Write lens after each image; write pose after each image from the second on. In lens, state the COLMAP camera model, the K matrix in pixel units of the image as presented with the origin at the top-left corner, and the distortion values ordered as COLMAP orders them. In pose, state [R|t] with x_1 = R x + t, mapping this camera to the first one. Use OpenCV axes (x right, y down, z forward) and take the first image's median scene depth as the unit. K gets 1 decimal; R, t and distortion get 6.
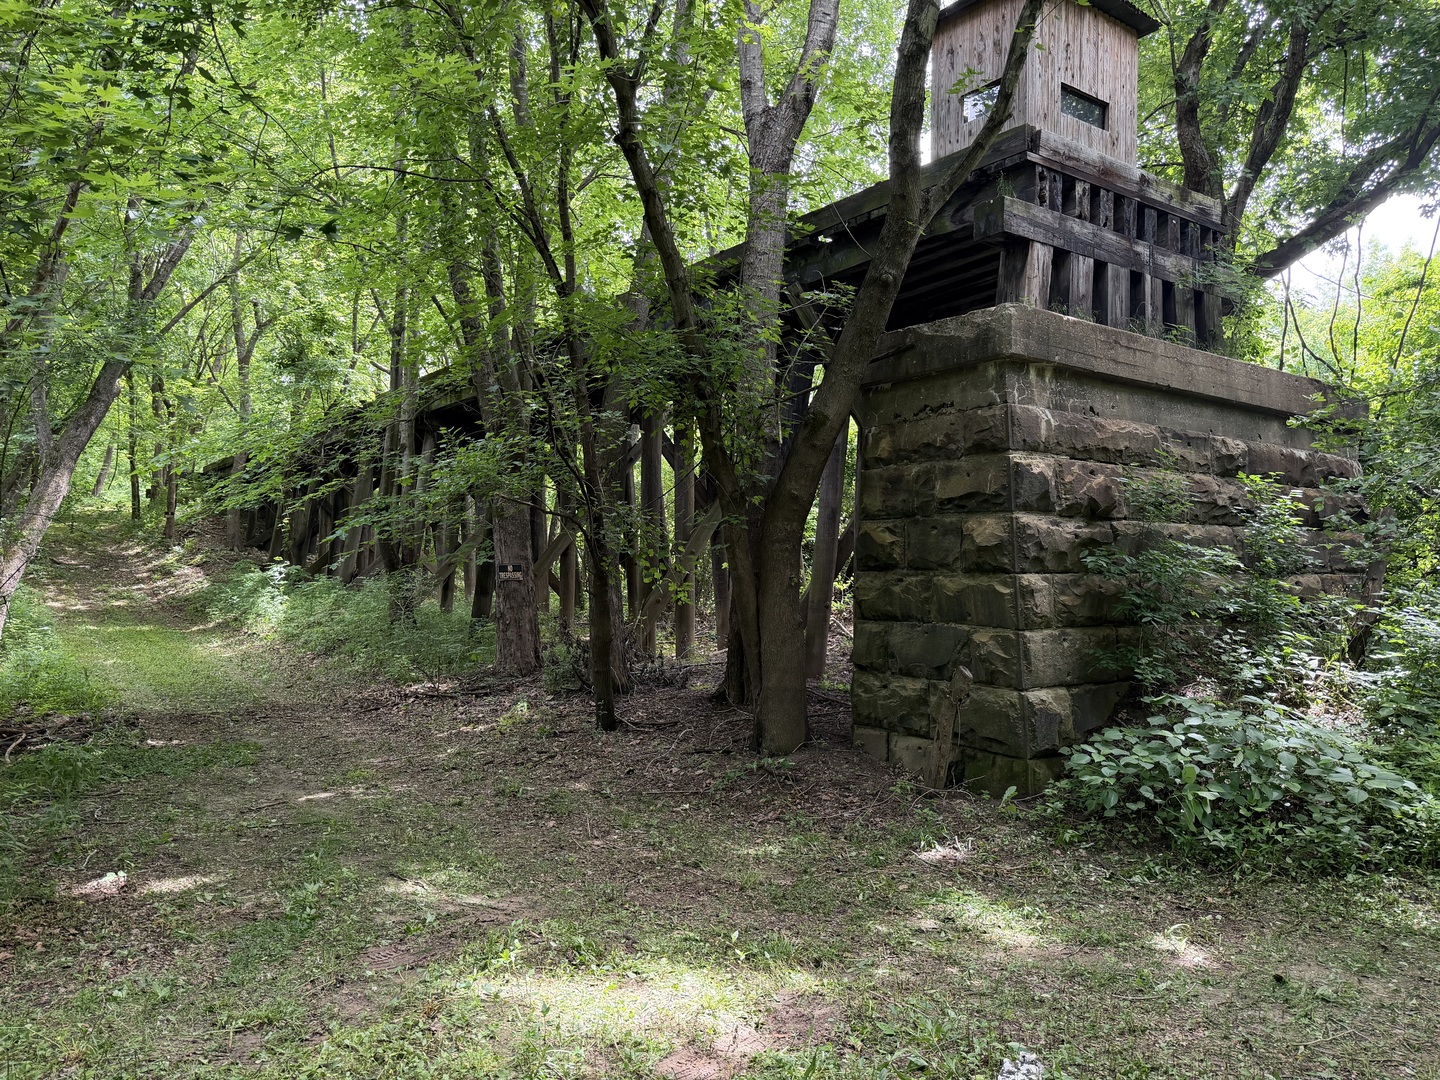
lens RADIAL K [[995.1, 0, 720.0], [0, 995.1, 540.0], [0, 0, 1]] dist [0.062631, -0.100657]
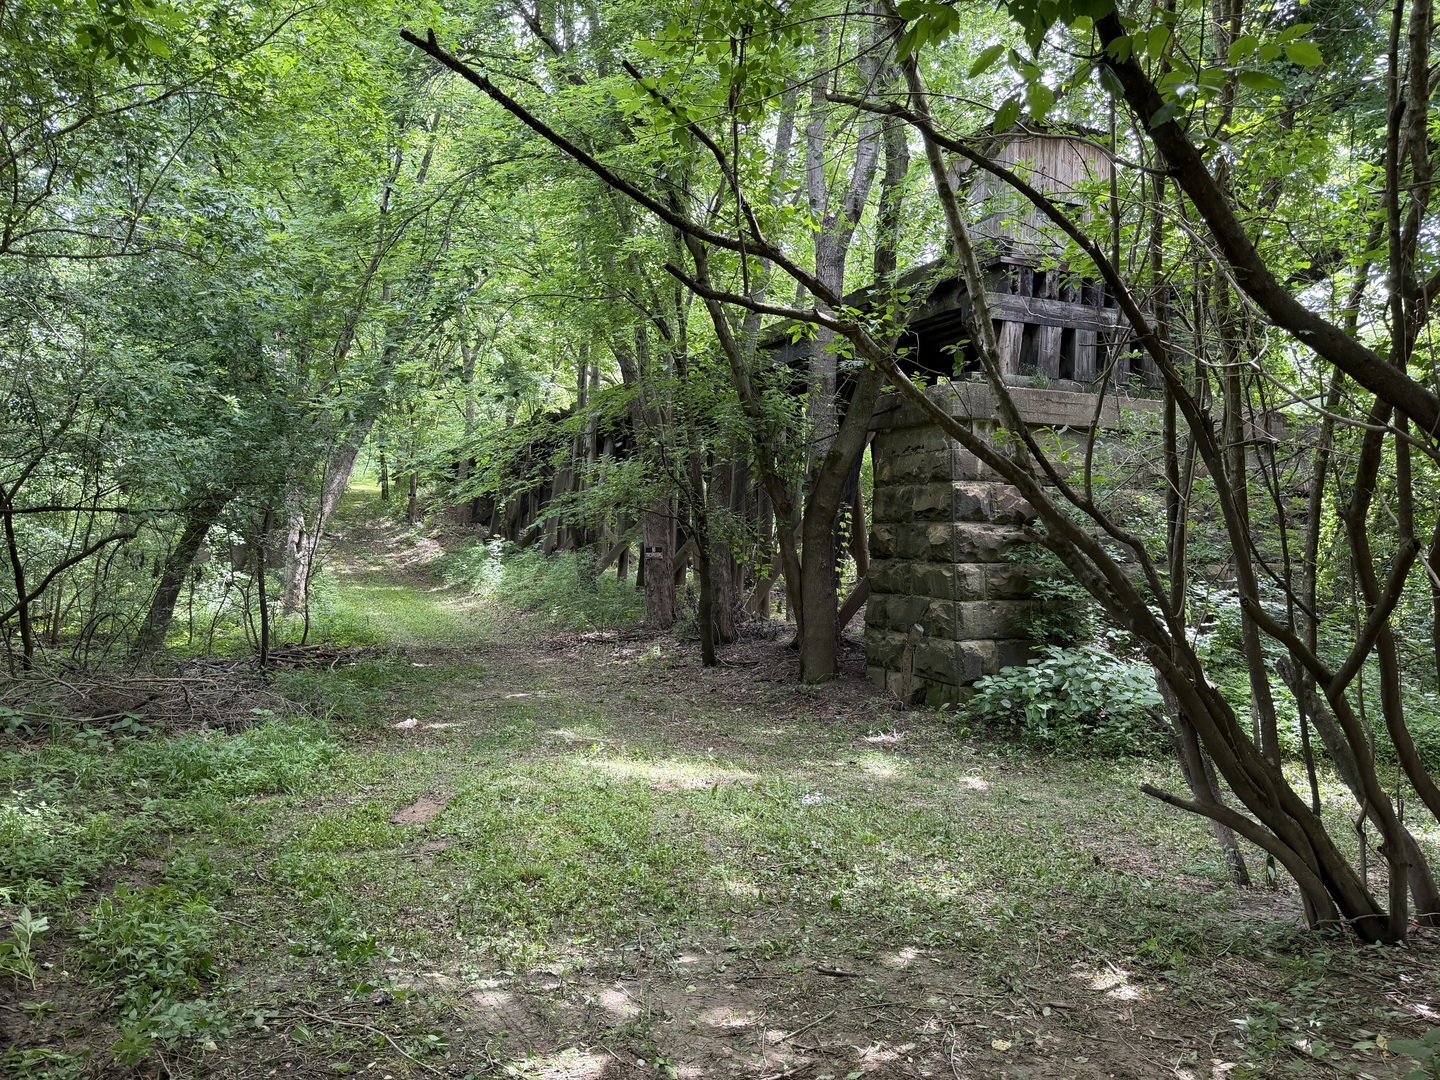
lens RADIAL K [[995.1, 0, 720.0], [0, 995.1, 540.0], [0, 0, 1]] dist [0.062631, -0.100657]
pose [[0.980922, 0.009169, -0.194185, 0.193263], [-0.003356, 0.999537, 0.030243, -0.036230], [0.194373, -0.029015, 0.980499, -0.427420]]
